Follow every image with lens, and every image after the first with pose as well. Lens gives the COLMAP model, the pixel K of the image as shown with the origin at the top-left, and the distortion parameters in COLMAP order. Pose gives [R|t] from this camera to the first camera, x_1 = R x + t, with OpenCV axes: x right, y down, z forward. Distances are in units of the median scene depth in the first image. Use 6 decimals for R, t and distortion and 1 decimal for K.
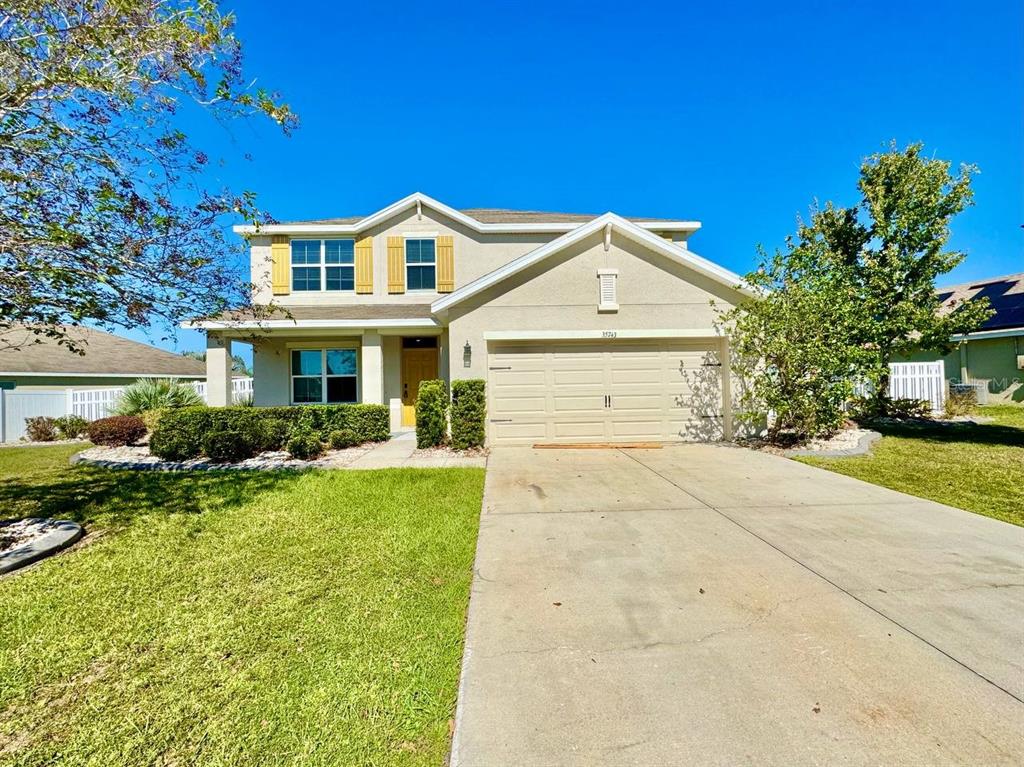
lens RADIAL K [[409.4, 0, 510.4], [0, 409.4, 383.4], [0, 0, 1]] dist [-0.003311, 0.000303]
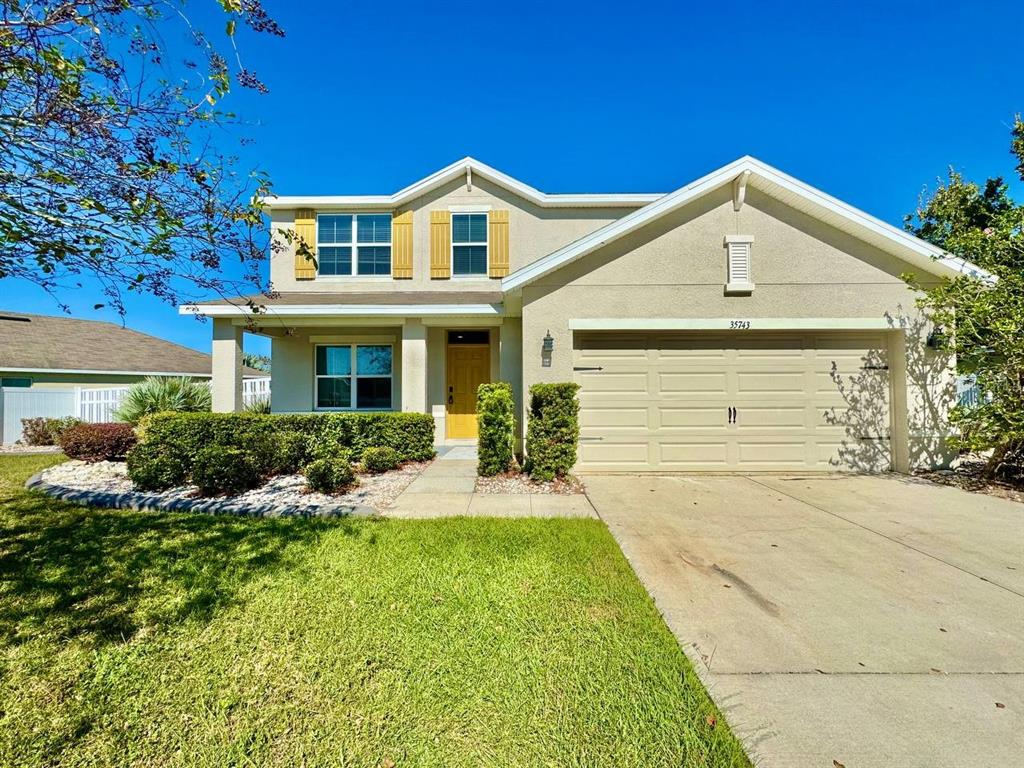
lens RADIAL K [[409.4, 0, 514.2], [0, 409.4, 383.3], [0, 0, 1]] dist [-0.003311, 0.000303]
pose [[0.999010, 0.014529, -0.042054, -0.123919], [-0.014925, 0.999847, -0.009114, -0.001681], [0.041915, 0.009732, 0.999074, 0.240656]]
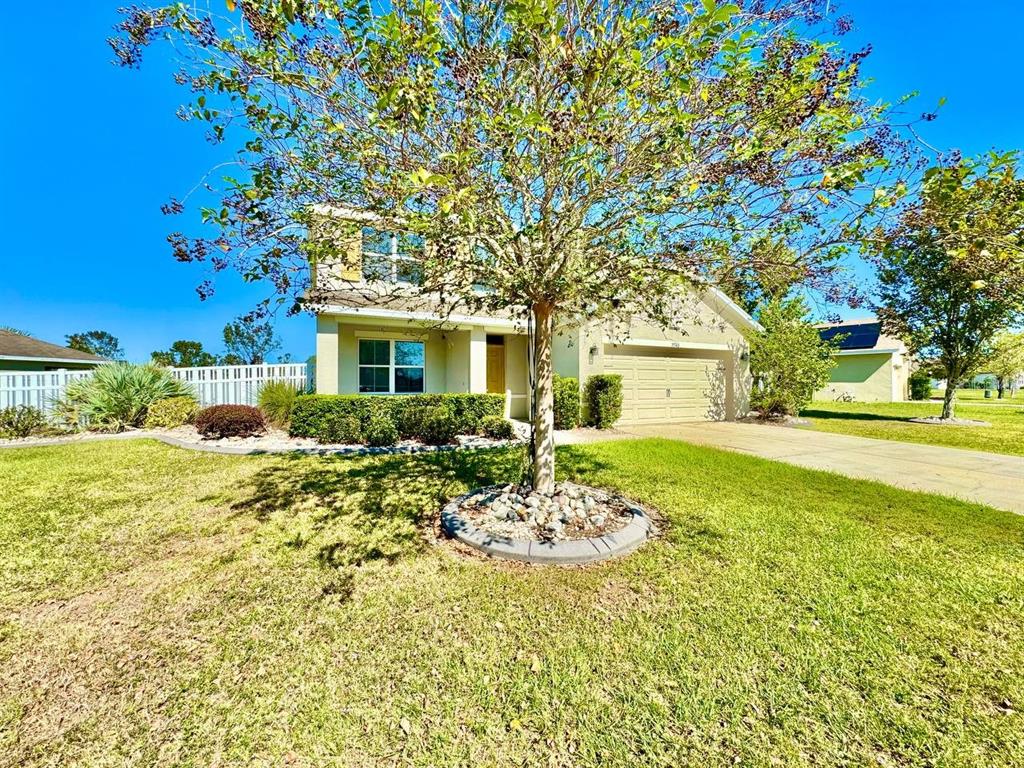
lens RADIAL K [[409.4, 0, 512.9], [0, 409.4, 382.1], [0, 0, 1]] dist [-0.003311, 0.000303]
pose [[0.918374, 0.022054, 0.395099, -0.779661], [-0.022485, 0.999741, -0.003539, 0.023614], [-0.395075, -0.005634, 0.918632, -0.060492]]
